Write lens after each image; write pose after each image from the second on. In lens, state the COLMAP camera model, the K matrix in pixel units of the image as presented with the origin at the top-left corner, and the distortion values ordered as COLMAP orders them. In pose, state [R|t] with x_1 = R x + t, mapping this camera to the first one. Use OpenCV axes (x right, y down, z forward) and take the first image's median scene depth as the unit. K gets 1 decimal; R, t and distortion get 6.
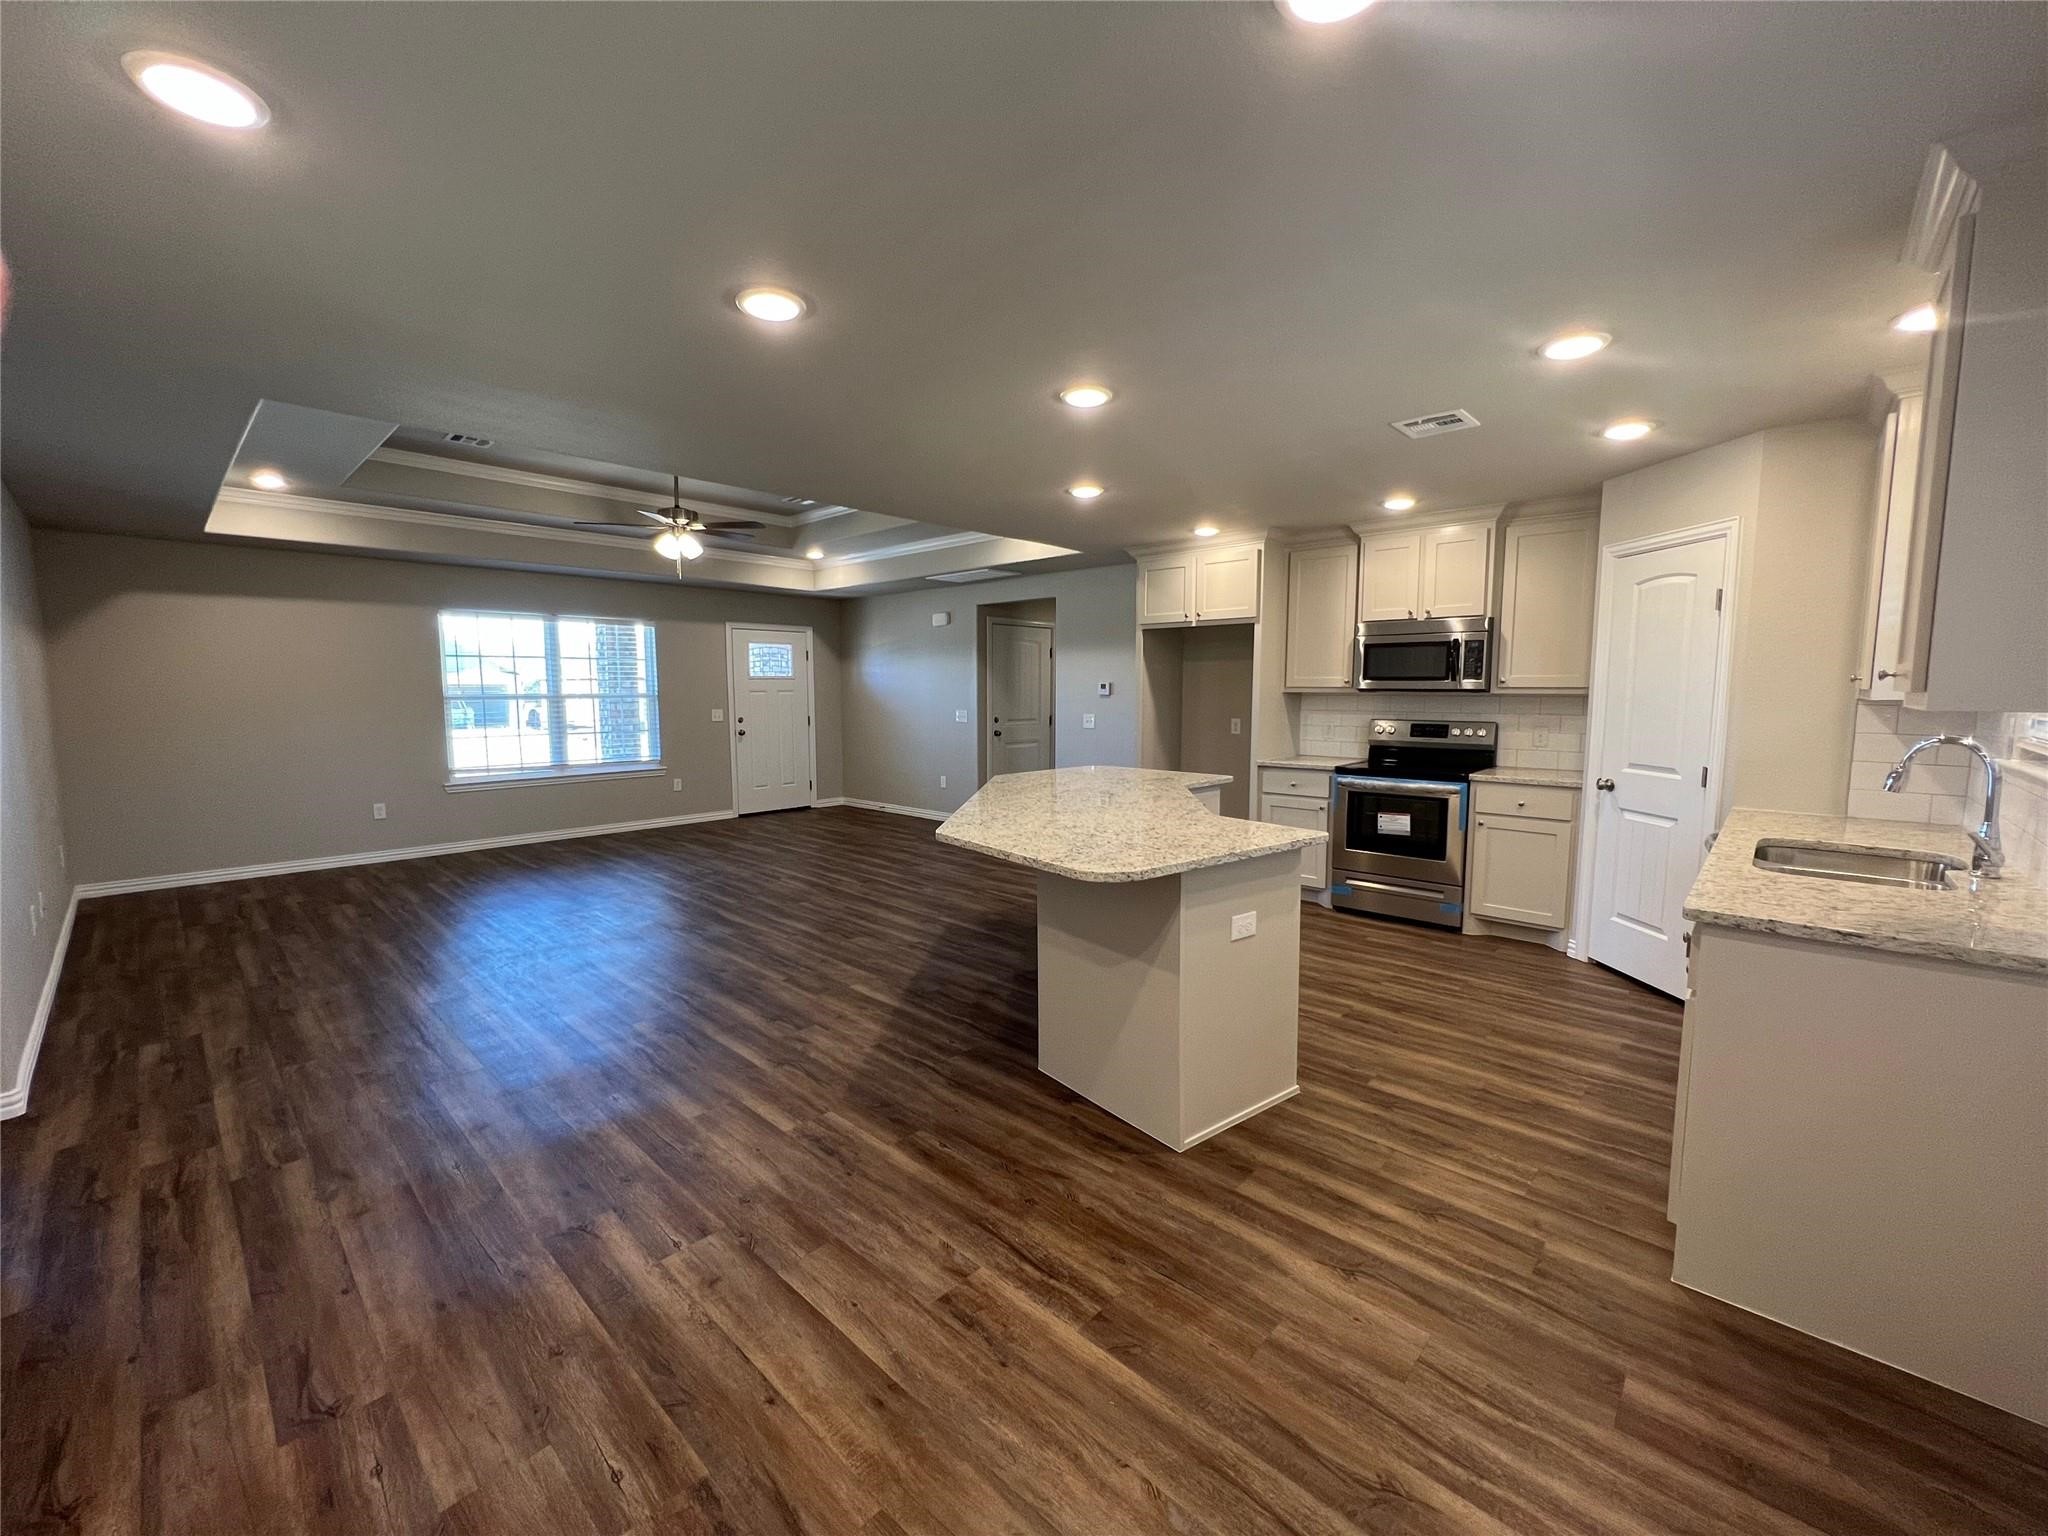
lens RADIAL K [[821.3, 0, 1022.7], [0, 821.3, 766.3], [0, 0, 1]] dist [-0.002601, 0.000463]
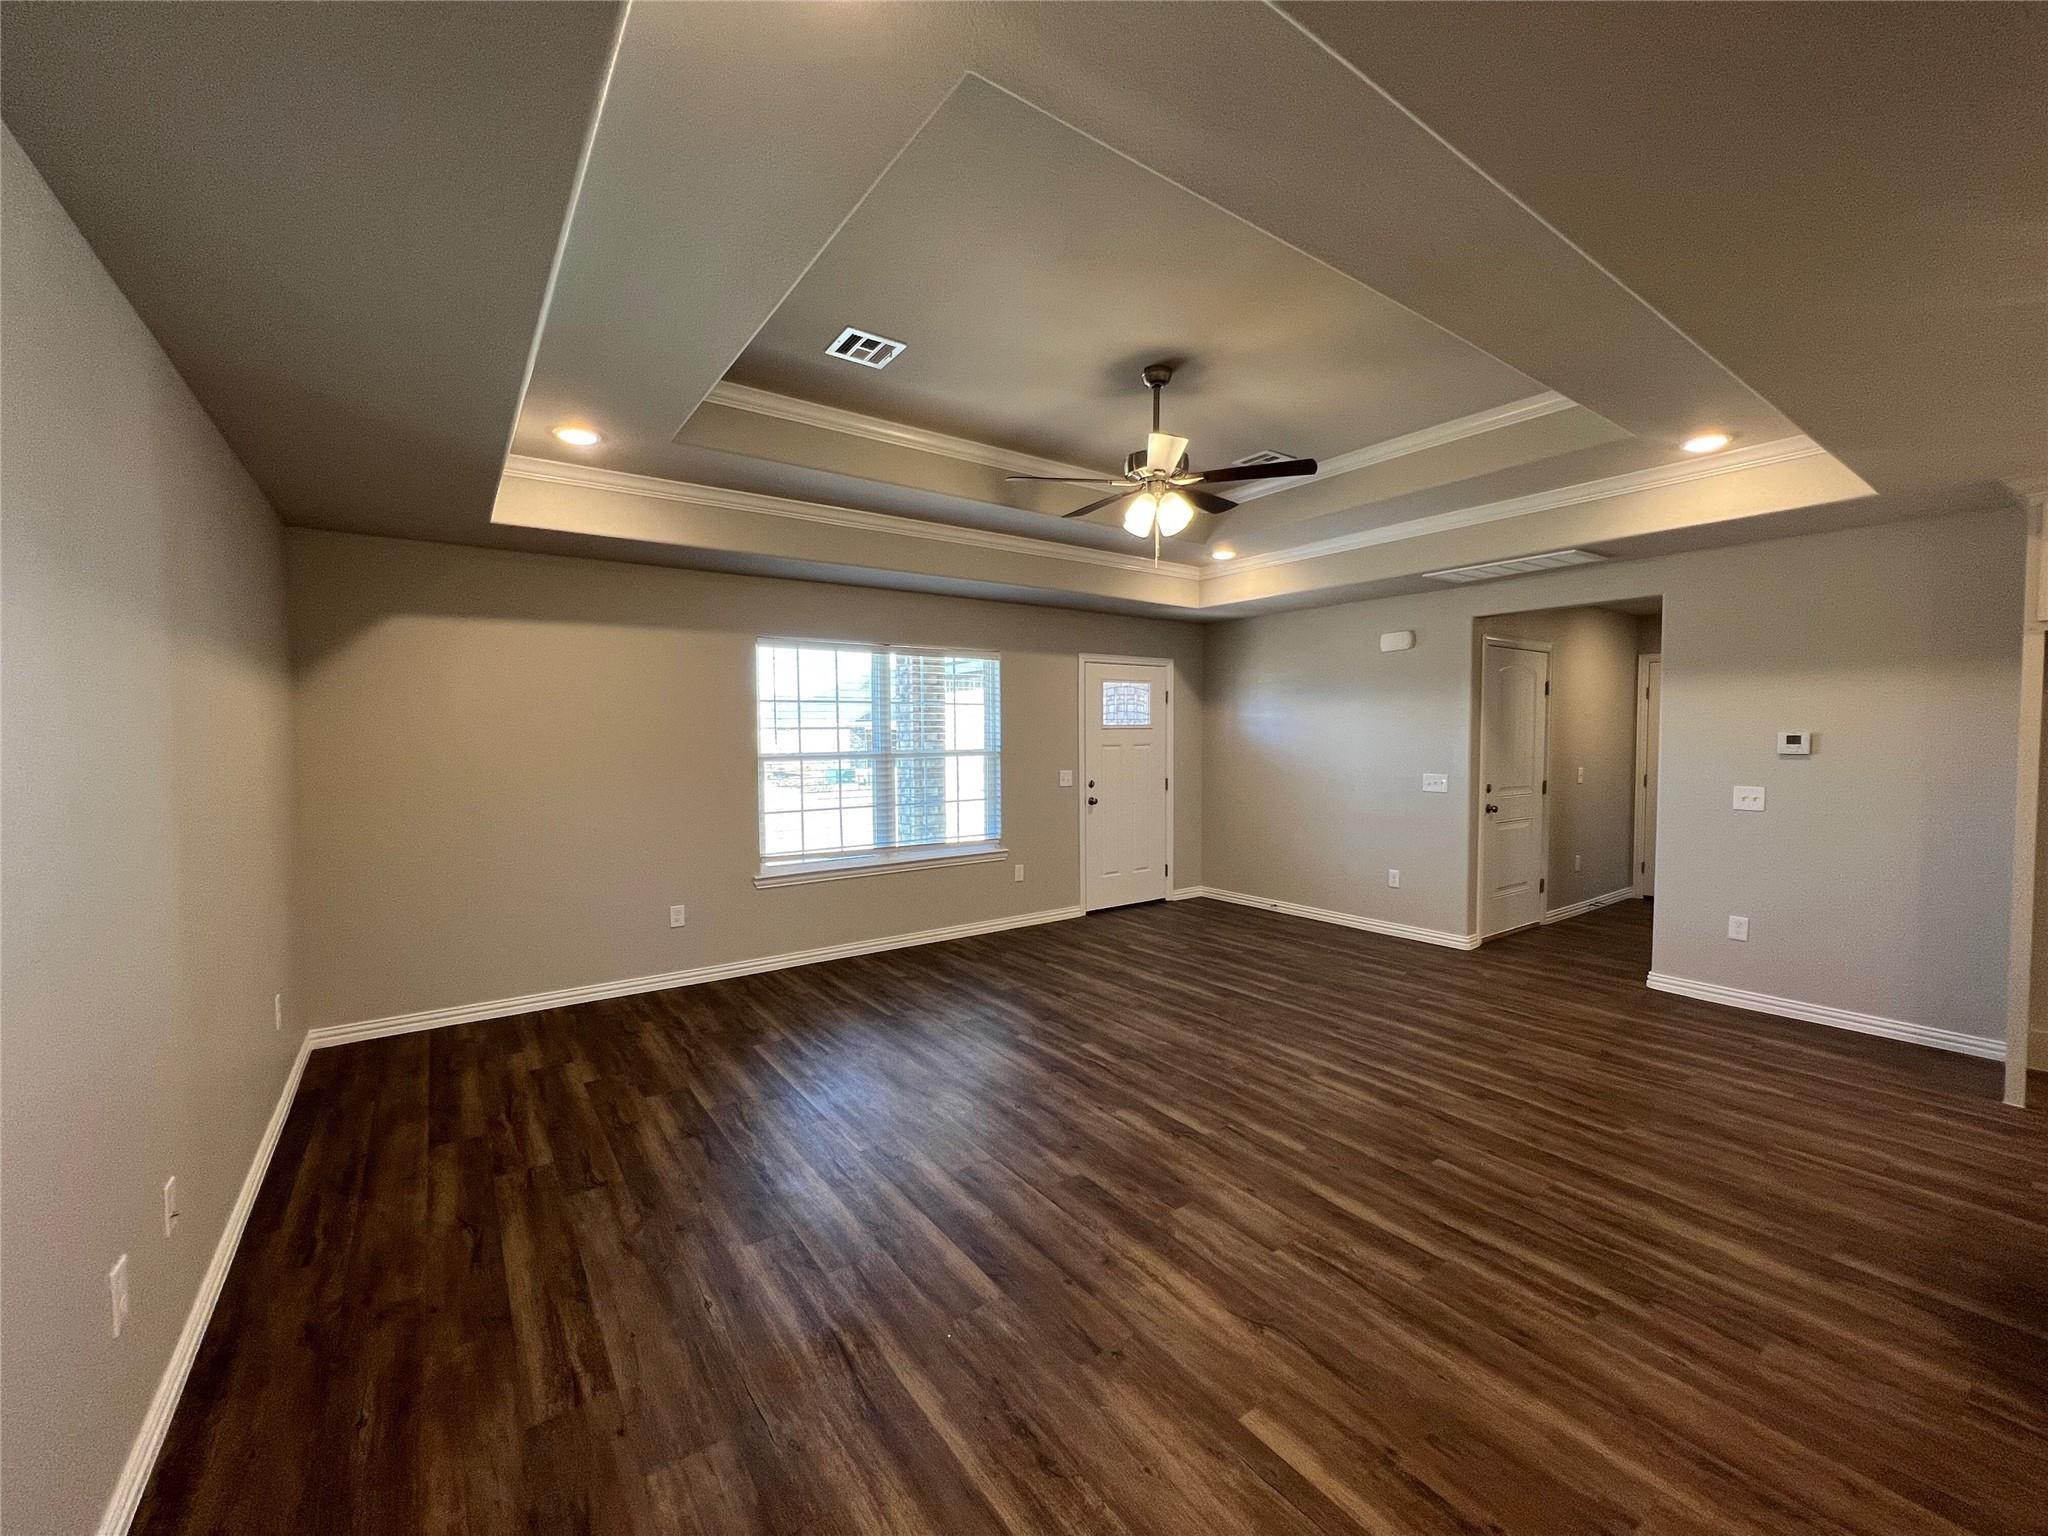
lens RADIAL K [[821.3, 0, 1022.7], [0, 821.3, 766.3], [0, 0, 1]] dist [-0.002601, 0.000463]
pose [[0.980380, 0.003557, -0.197085, -0.490809], [-0.014437, 0.998448, -0.053794, -0.059762], [0.196588, 0.055584, 0.978909, 0.492860]]
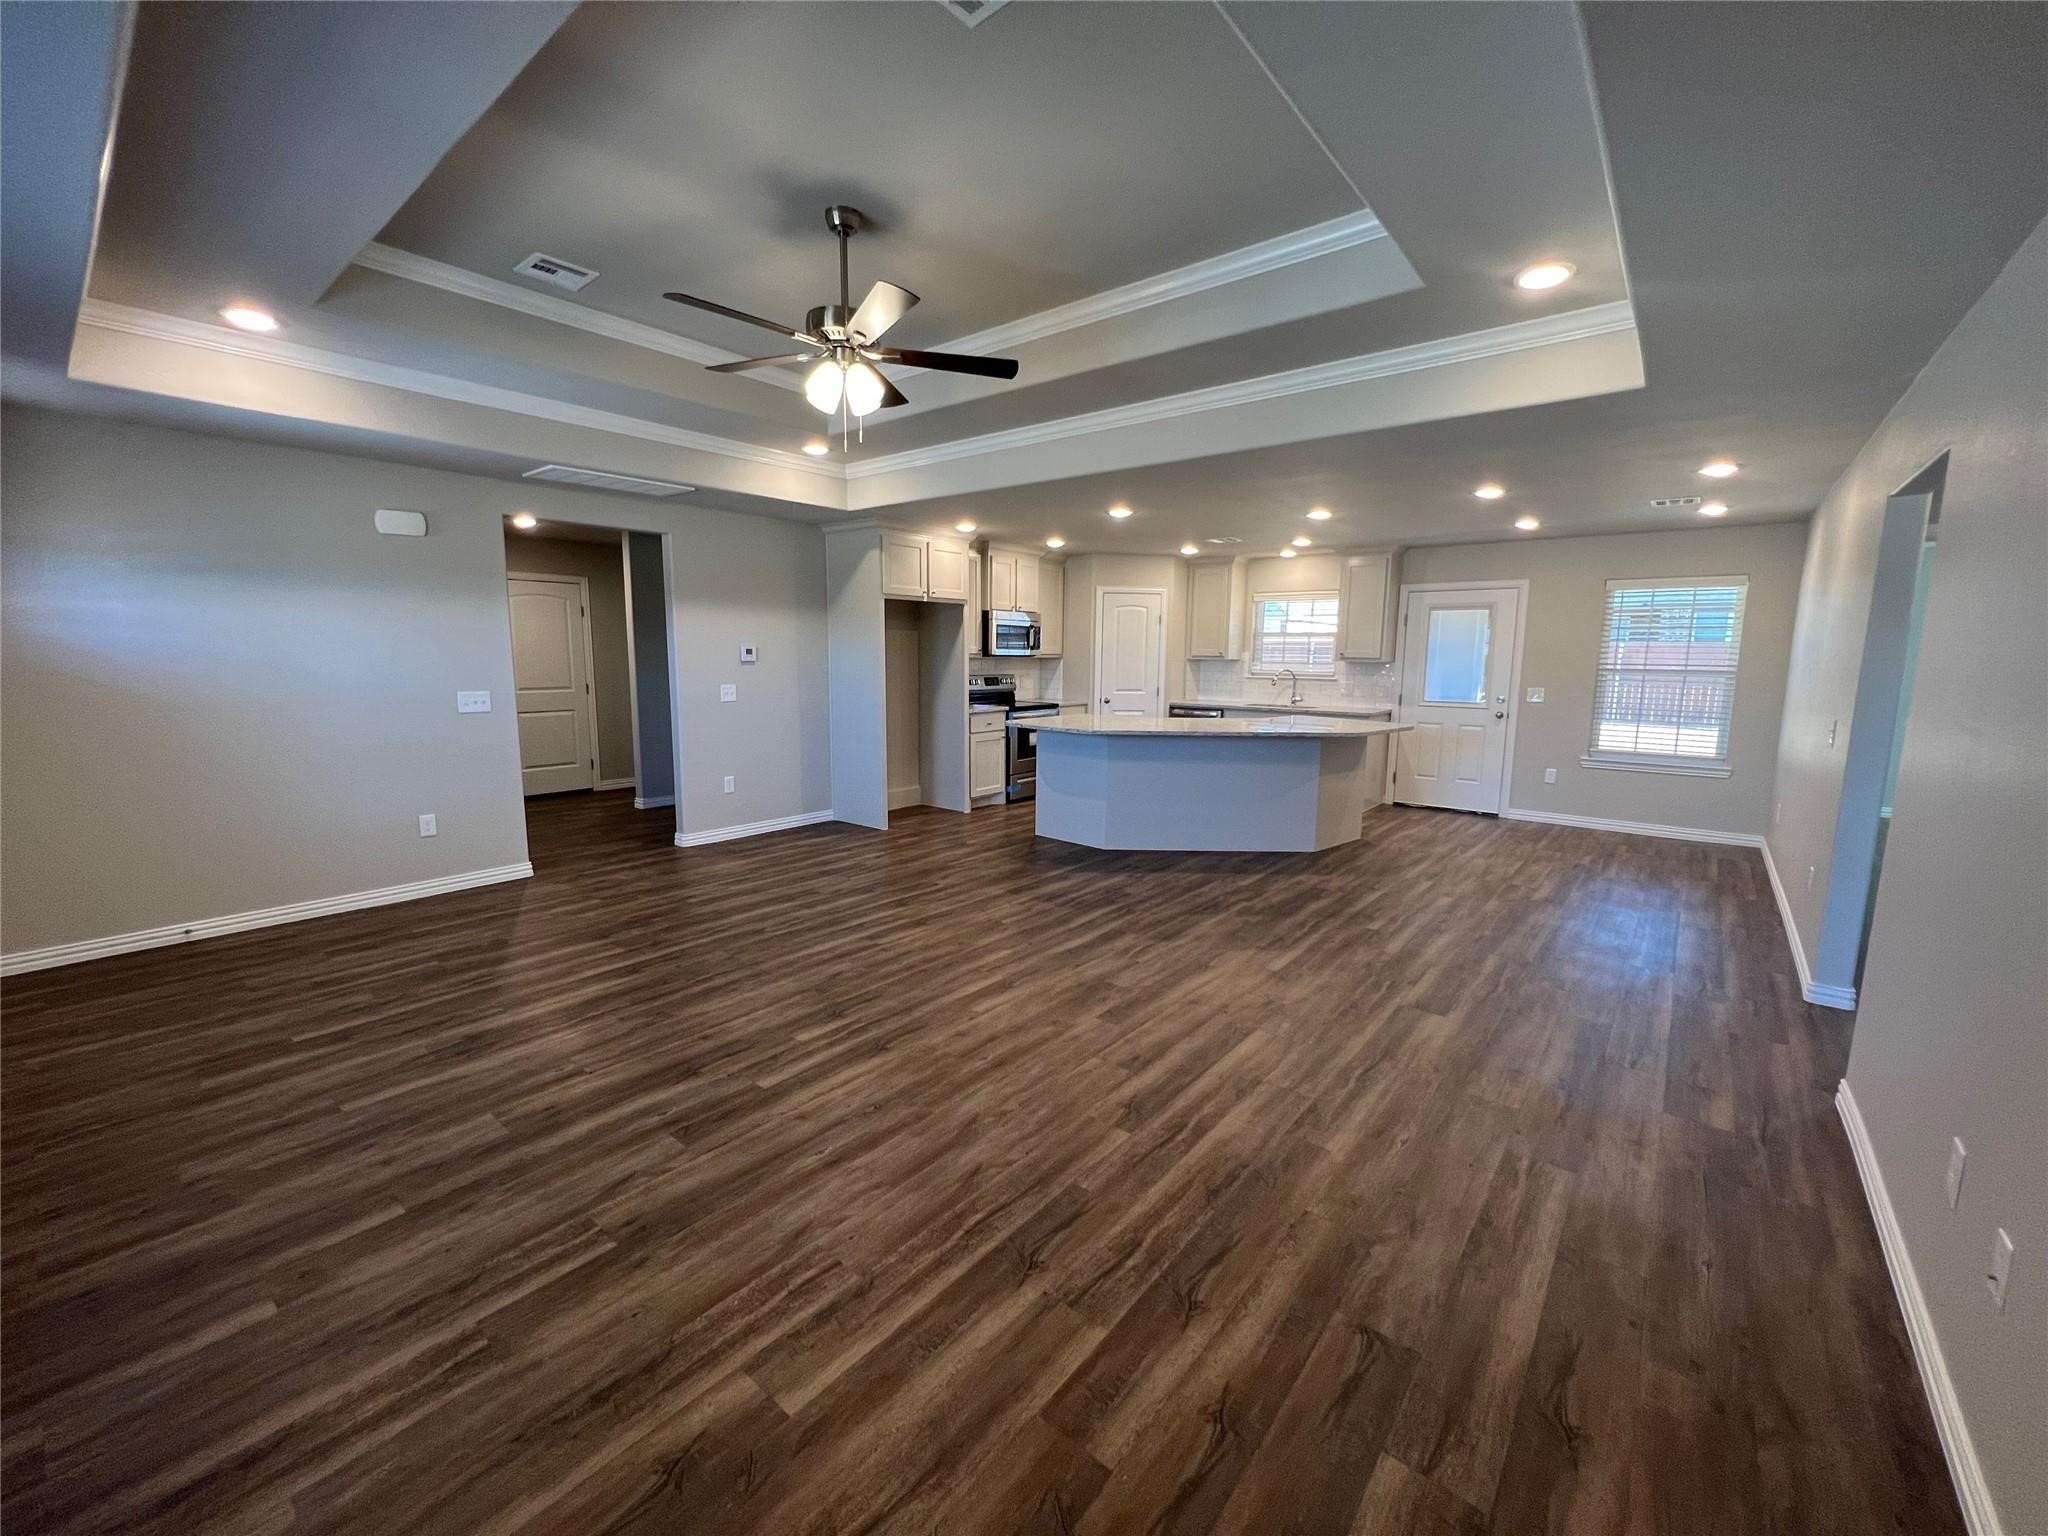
lens RADIAL K [[821.3, 0, 1022.7], [0, 821.3, 766.3], [0, 0, 1]] dist [-0.002601, 0.000463]
pose [[-0.062229, -0.139476, 0.988268, -1.217023], [0.087492, 0.985613, 0.144611, -0.118257], [-0.994220, 0.095465, -0.049131, 1.161663]]
